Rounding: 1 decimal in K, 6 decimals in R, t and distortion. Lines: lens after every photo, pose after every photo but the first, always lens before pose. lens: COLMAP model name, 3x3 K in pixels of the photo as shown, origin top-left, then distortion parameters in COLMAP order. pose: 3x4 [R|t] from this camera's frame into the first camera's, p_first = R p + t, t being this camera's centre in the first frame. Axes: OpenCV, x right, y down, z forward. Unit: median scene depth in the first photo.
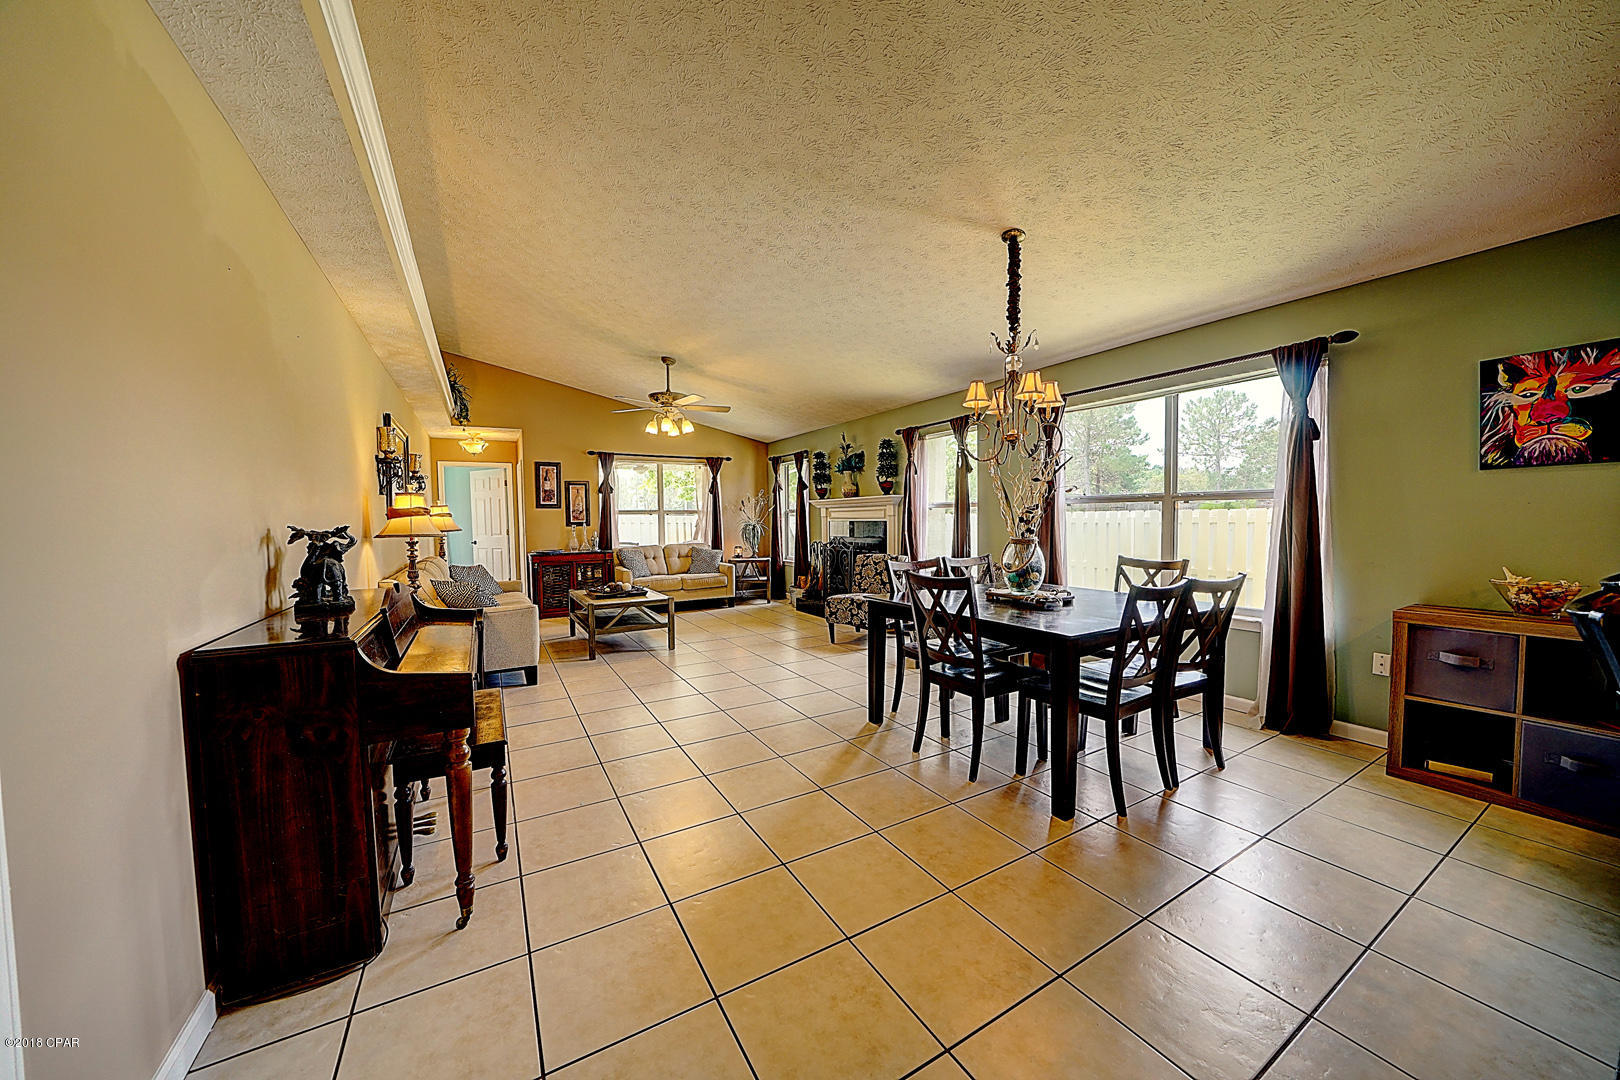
lens RADIAL K [[560.7, 0, 810.0], [0, 560.7, 540.0], [0, 0, 1]] dist [-0.026992, 0.003394]
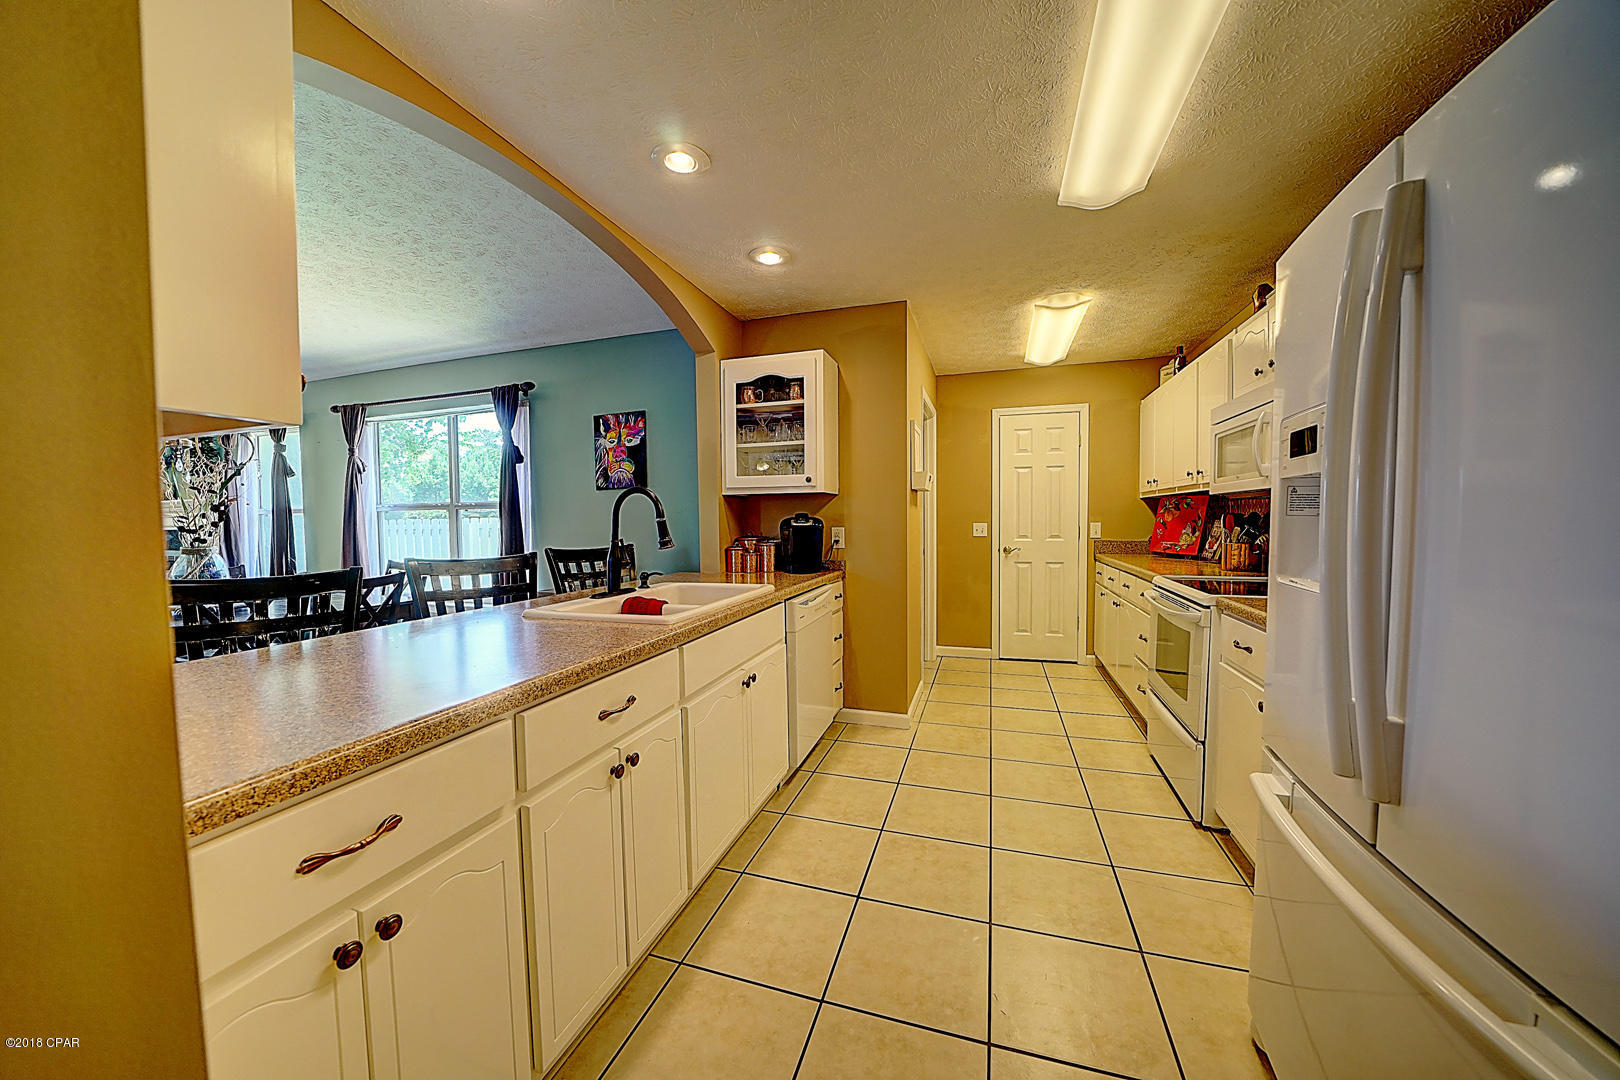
lens RADIAL K [[560.7, 0, 810.0], [0, 560.7, 540.0], [0, 0, 1]] dist [-0.026992, 0.003394]
pose [[0.746966, -0.027769, 0.664282, 0.285882], [0.032304, 0.999463, 0.005456, 0.006212], [-0.664077, 0.017384, 0.747462, -0.215026]]
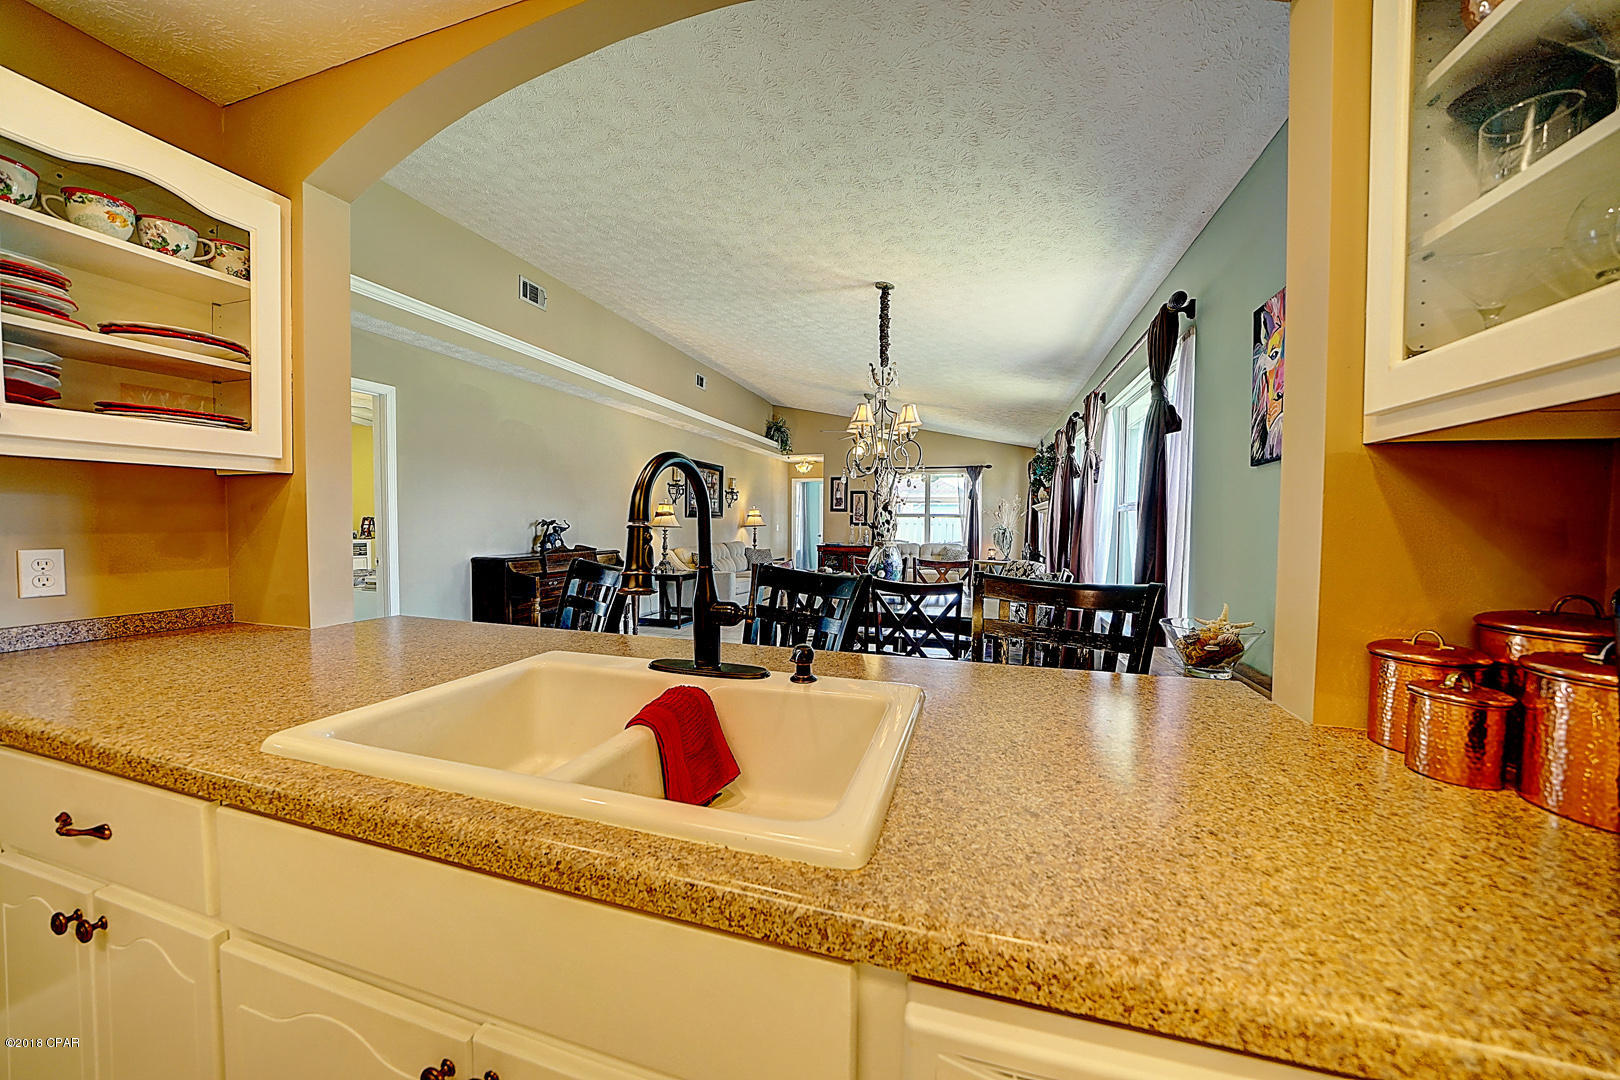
lens RADIAL K [[560.7, 0, 810.0], [0, 560.7, 540.0], [0, 0, 1]] dist [-0.026992, 0.003394]
pose [[0.682317, 0.043461, -0.729763, 0.590067], [-0.047201, 0.998767, 0.015349, -0.007692], [0.729531, 0.023972, 0.683528, 0.041470]]
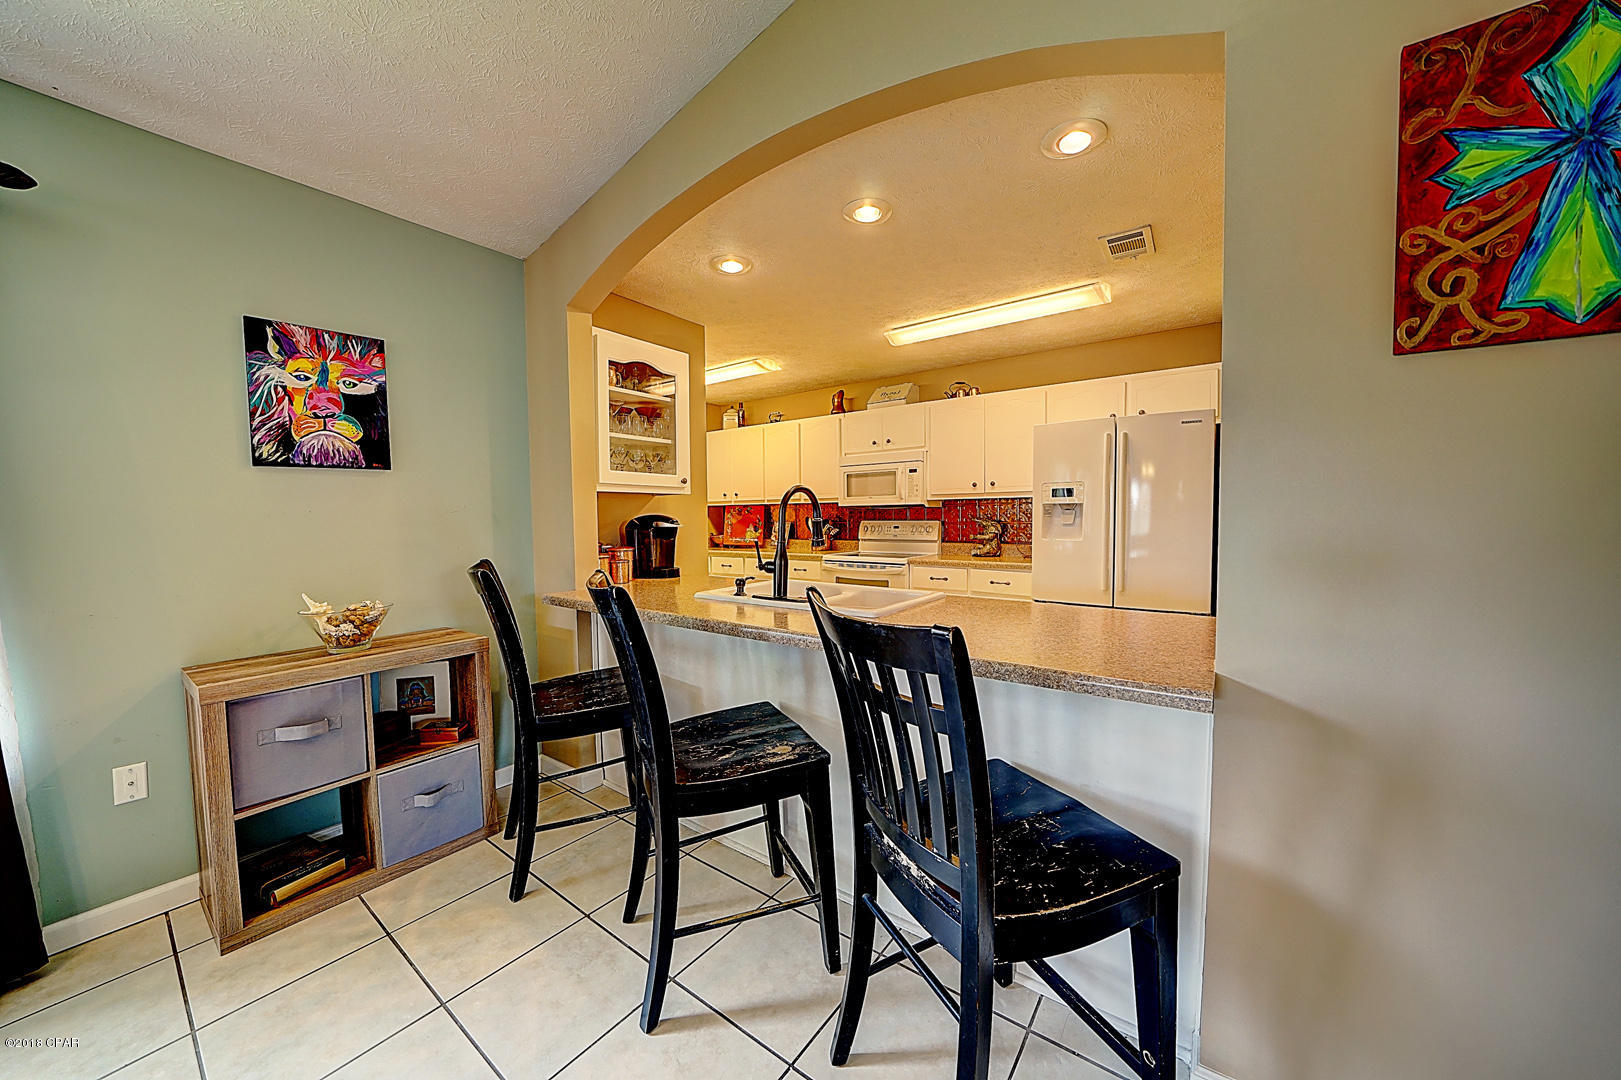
lens RADIAL K [[561.1, 0, 810.5], [0, 561.1, 540.0], [0, 0, 1]] dist [-0.026992, 0.003394]
pose [[-0.392841, -0.027745, 0.919188, 0.112481], [0.049633, 0.997448, 0.051319, -0.012862], [-0.918266, 0.065783, -0.390461, 0.260327]]
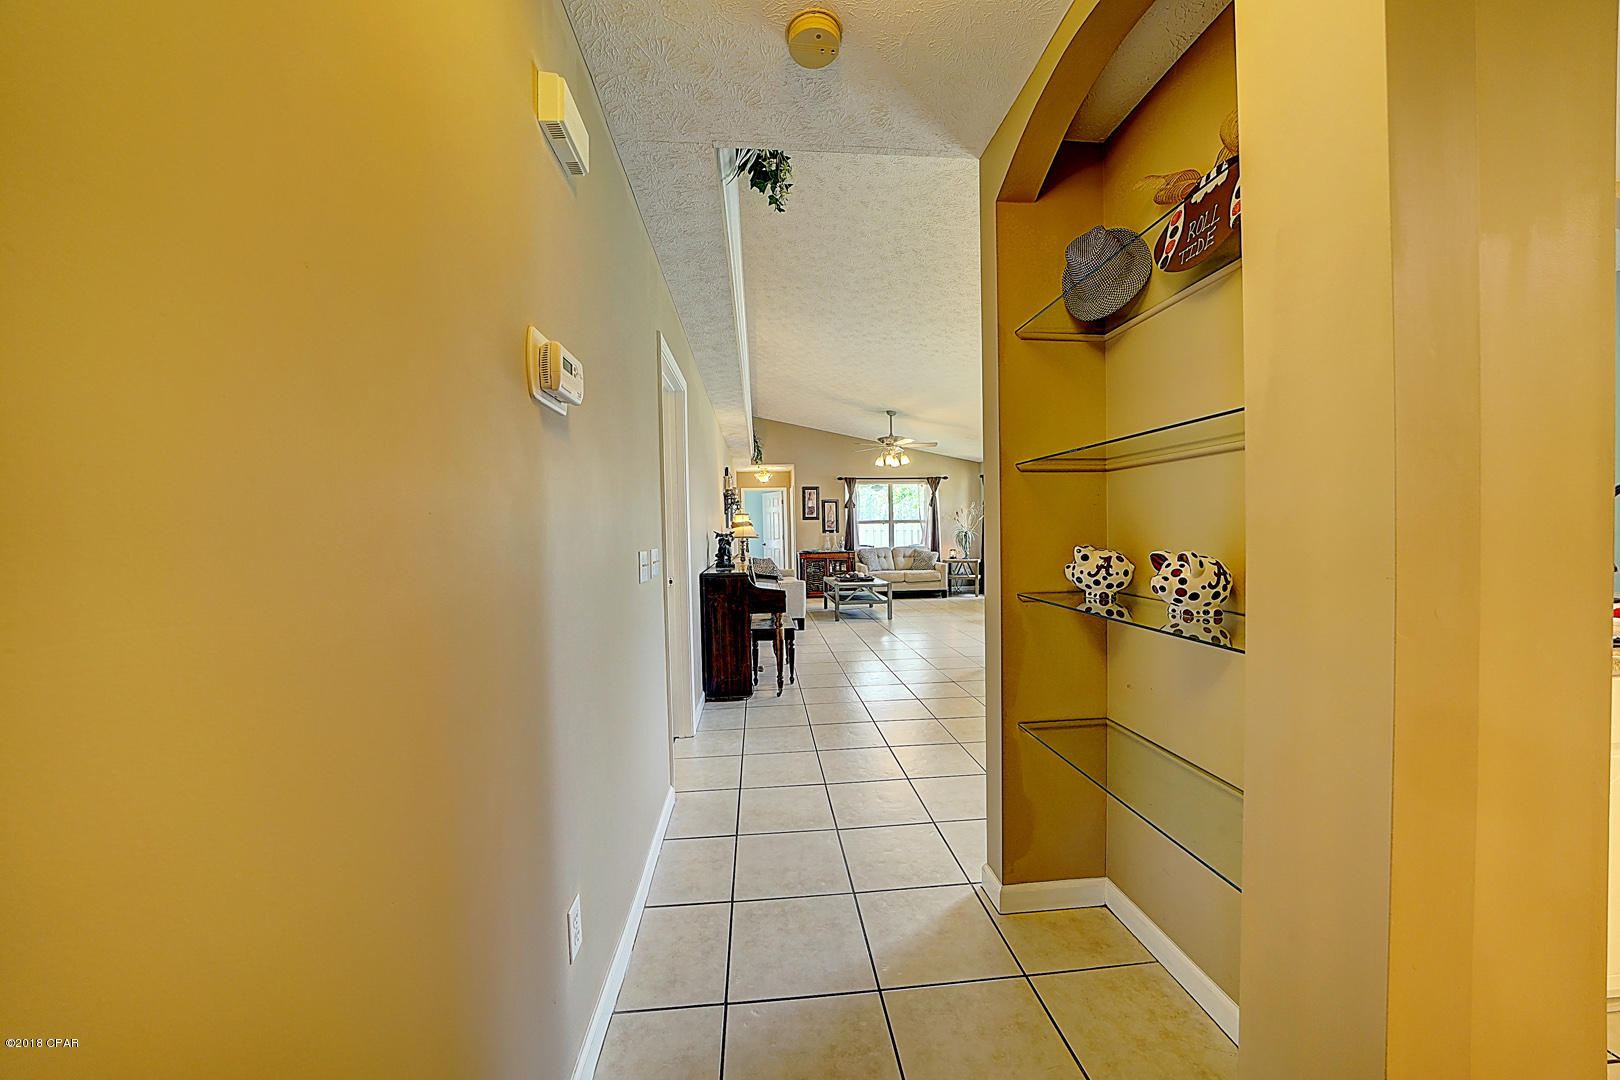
lens RADIAL K [[560.7, 0, 810.0], [0, 560.7, 540.0], [0, 0, 1]] dist [-0.026992, 0.003394]
pose [[0.906734, 0.004700, -0.421677, 0.148351], [-0.010361, 0.999884, -0.011135, 0.011242], [0.421576, 0.014466, 0.906678, -0.334359]]
